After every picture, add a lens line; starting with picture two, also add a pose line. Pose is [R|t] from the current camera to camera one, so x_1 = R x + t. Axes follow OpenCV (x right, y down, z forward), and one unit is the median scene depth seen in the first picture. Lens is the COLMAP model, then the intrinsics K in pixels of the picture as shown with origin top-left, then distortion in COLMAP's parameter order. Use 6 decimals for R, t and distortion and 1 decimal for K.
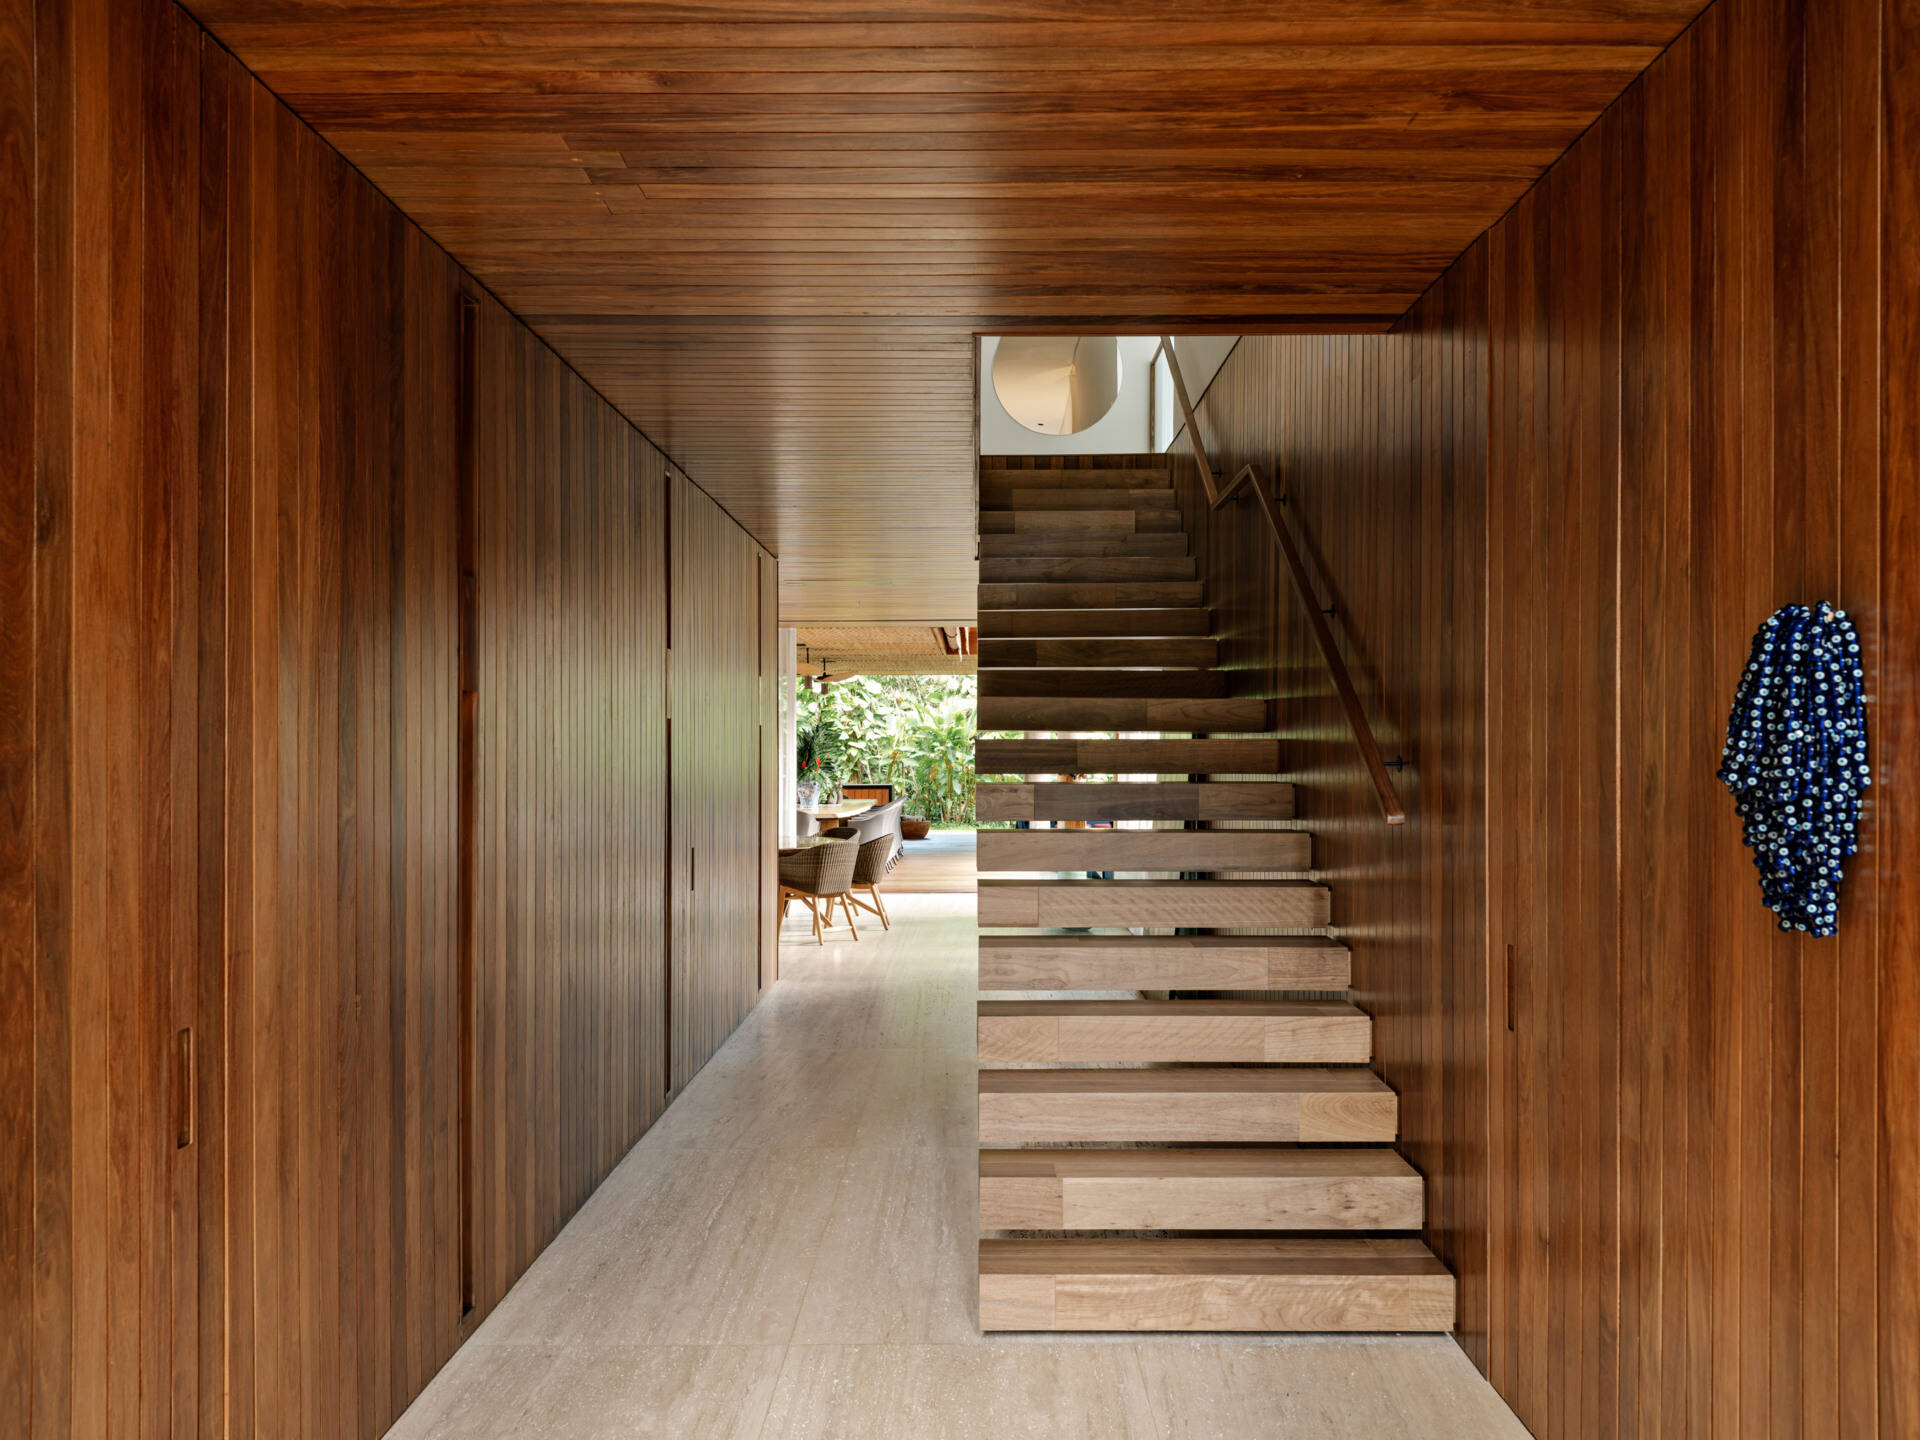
lens RADIAL K [[1595.1, 0, 960.0], [0, 1595.1, 720.0], [0, 0, 1]] dist [-0.010516, 0.006347]
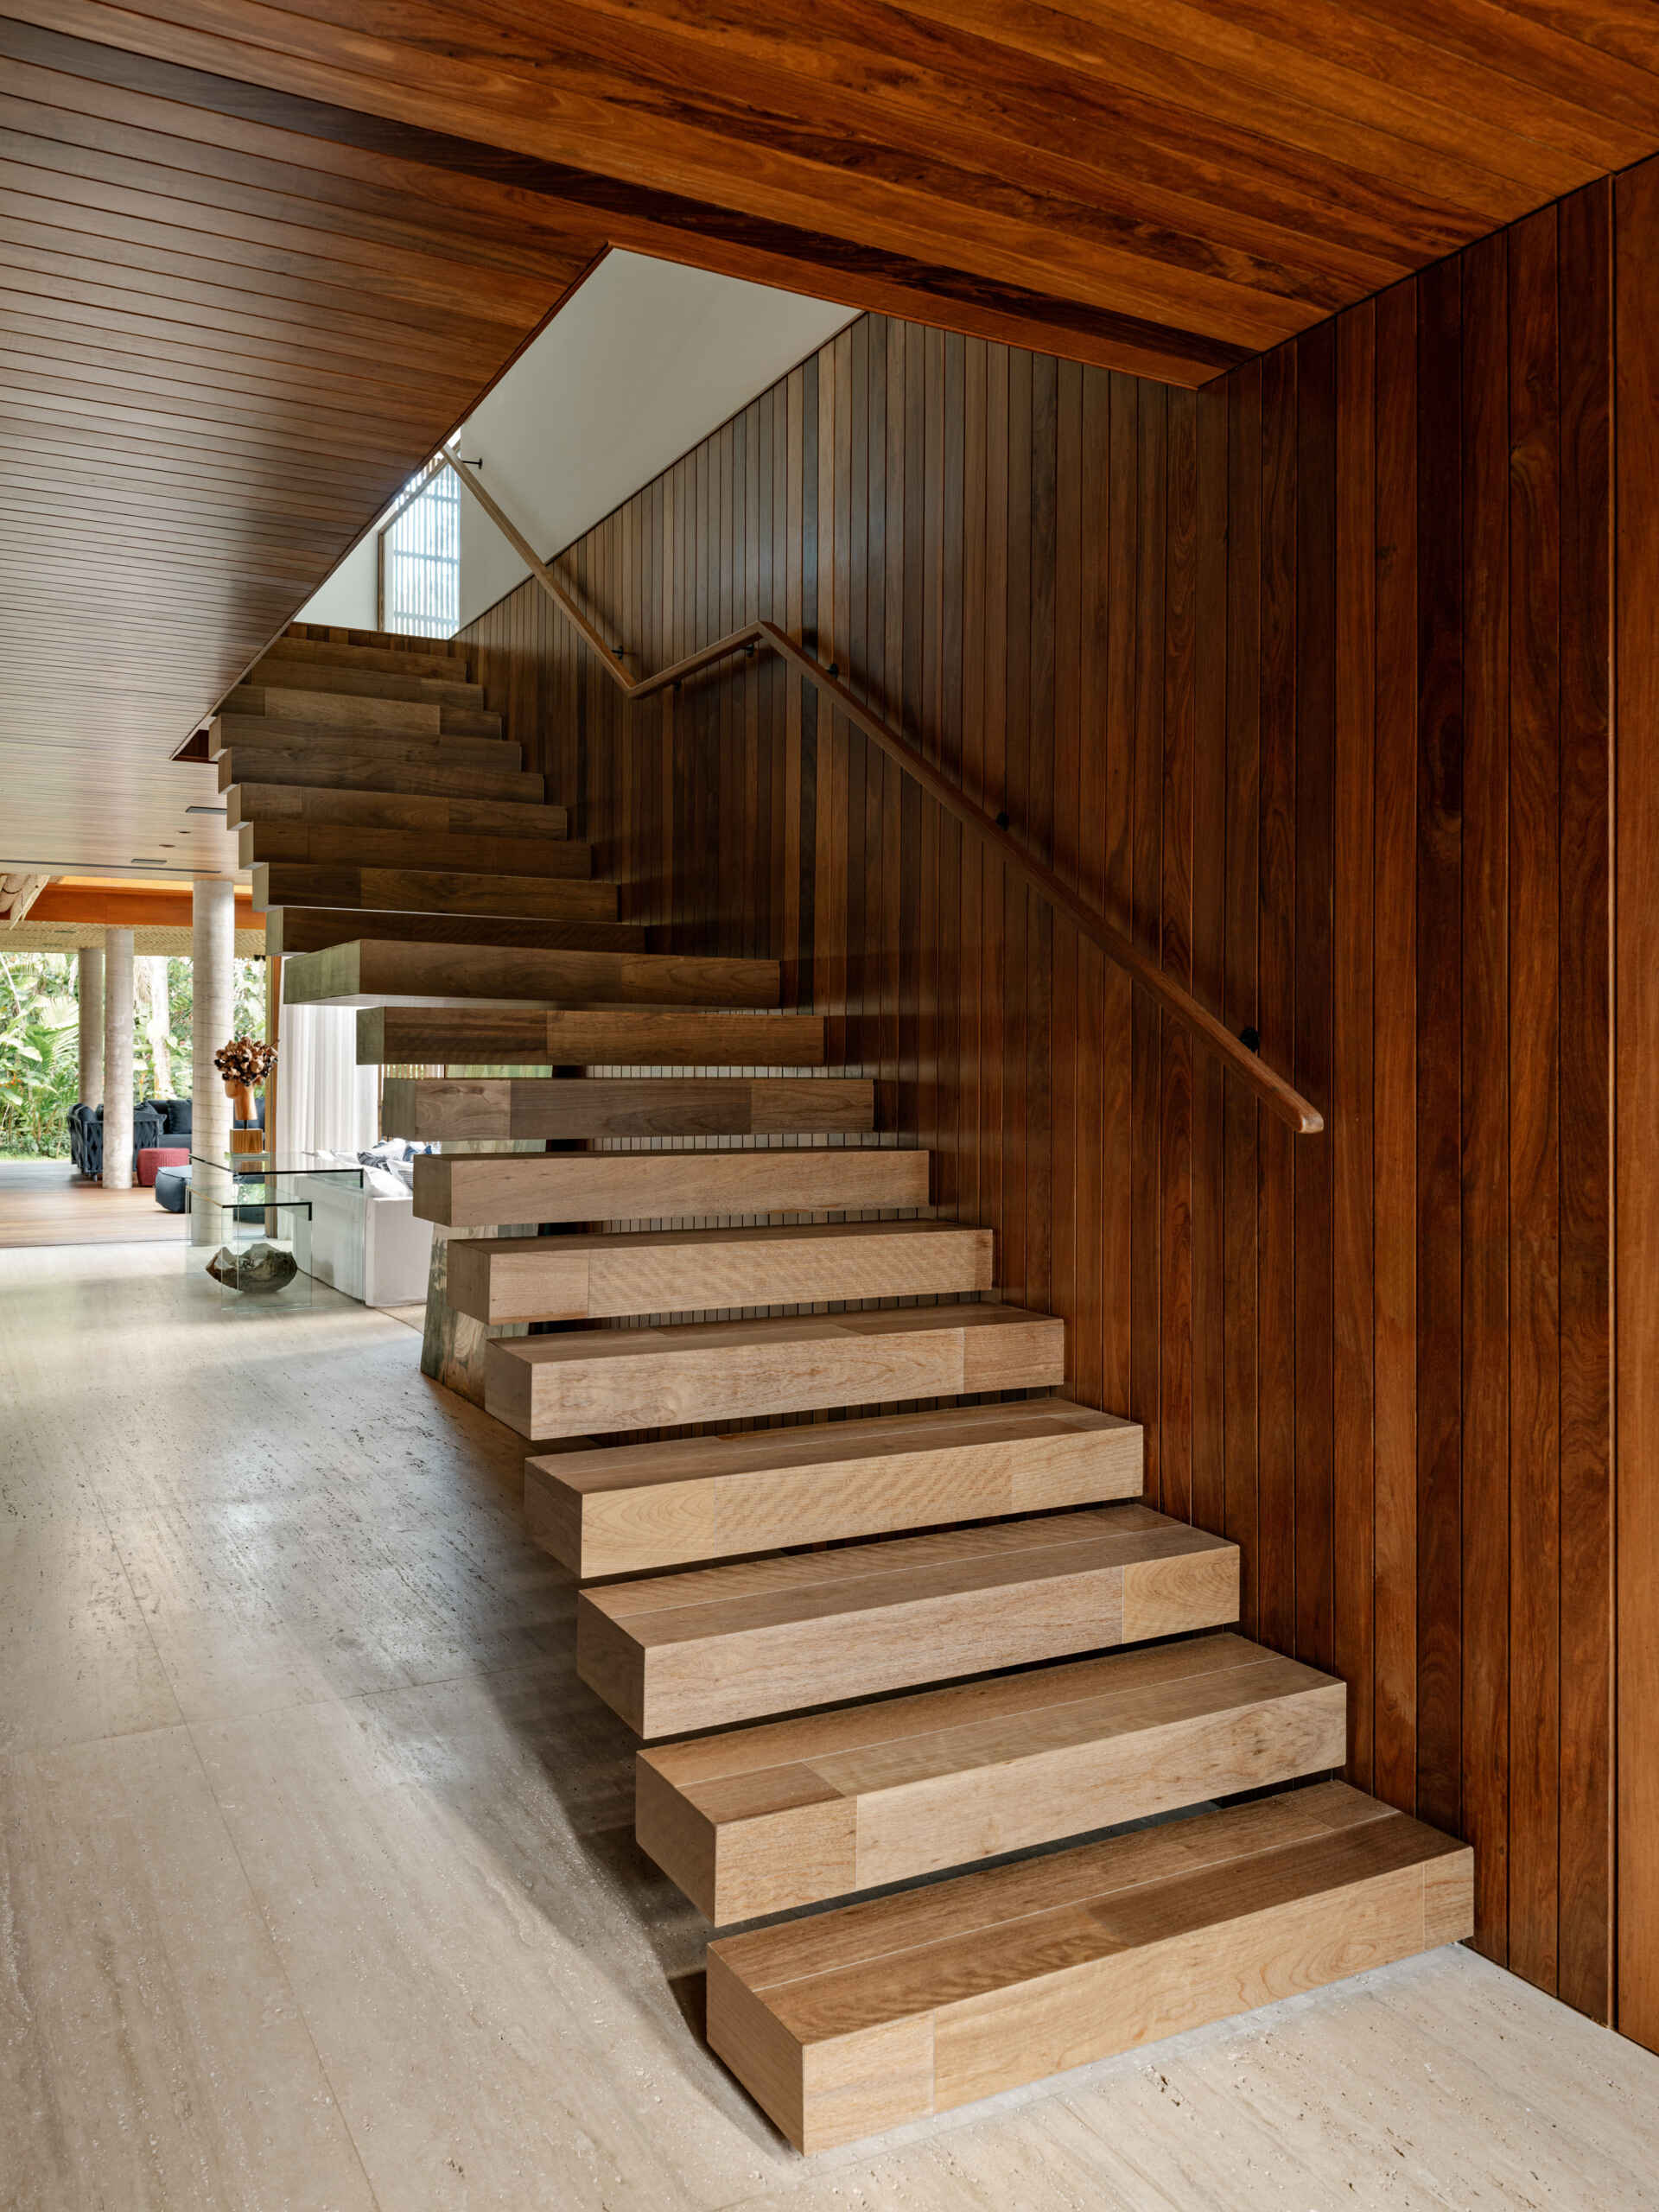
lens RADIAL K [[1736.6, 0, 838.8], [0, 1736.6, 1029.3], [0, 0, 1]] dist [0.010295, -0.045008]
pose [[0.876666, 0.012640, 0.480934, -0.190934], [-0.012958, 0.999913, -0.002659, 0.024346], [-0.480925, -0.003901, 0.876753, 0.409546]]
